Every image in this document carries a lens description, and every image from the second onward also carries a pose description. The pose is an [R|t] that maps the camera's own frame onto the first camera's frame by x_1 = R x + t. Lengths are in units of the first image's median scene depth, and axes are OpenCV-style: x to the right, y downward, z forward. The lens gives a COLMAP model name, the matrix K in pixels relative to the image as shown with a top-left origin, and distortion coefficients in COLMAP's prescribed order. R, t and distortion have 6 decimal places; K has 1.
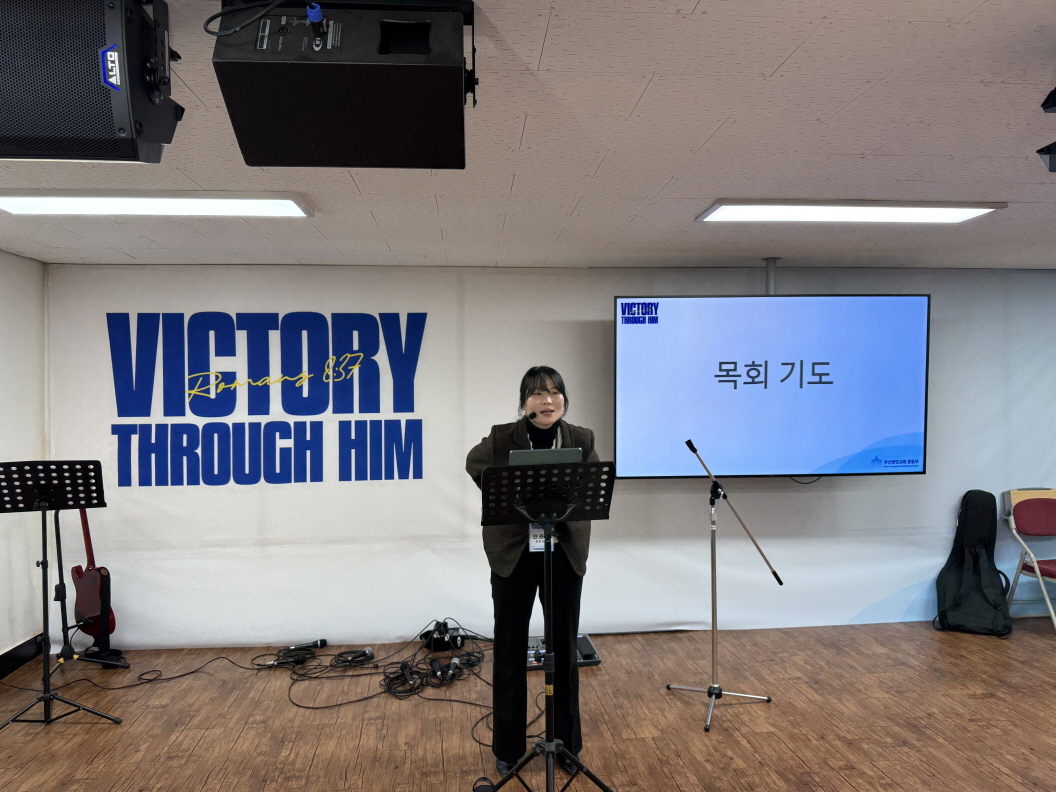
lens RADIAL K [[735.5, 0, 548.7], [0, 735.5, 394.3], [0, 0, 1]] dist [0.032877, -0.017653]
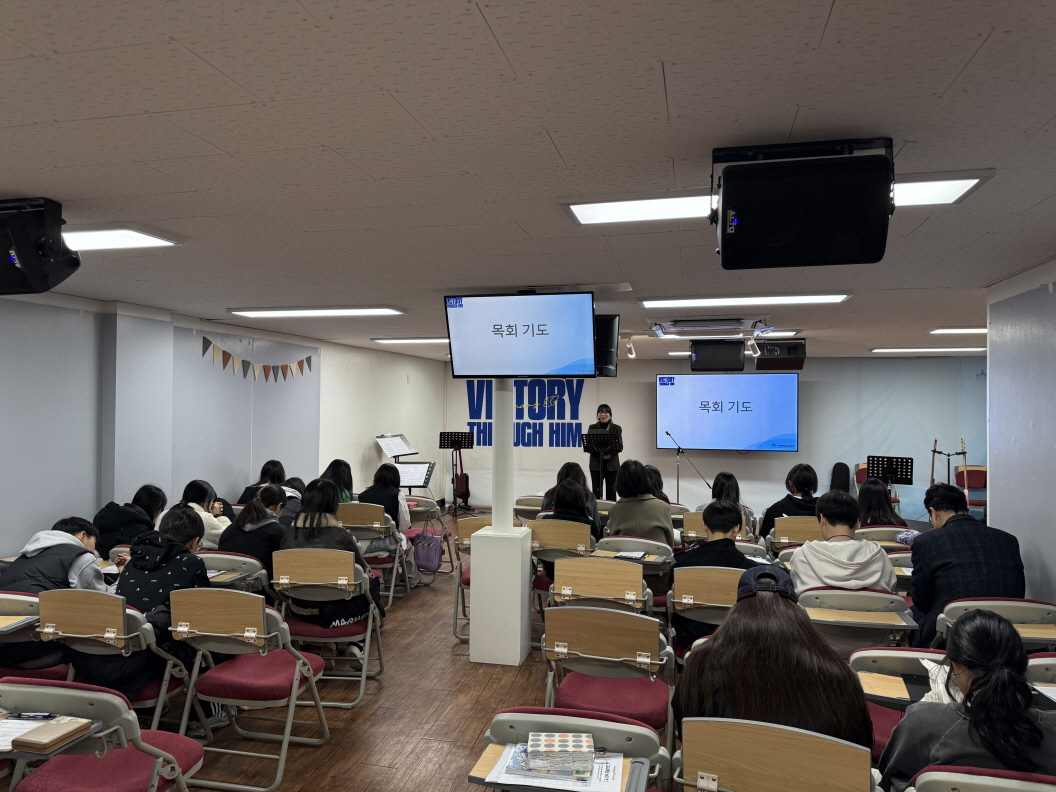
lens RADIAL K [[735.5, 0, 529.4], [0, 735.5, 398.0], [0, 0, 1]] dist [0.032877, -0.017653]
pose [[0.944728, 0.011011, -0.327671, 0.473033], [-0.015502, 0.999818, -0.011099, -0.019040], [0.327489, 0.015565, 0.944727, -1.395338]]
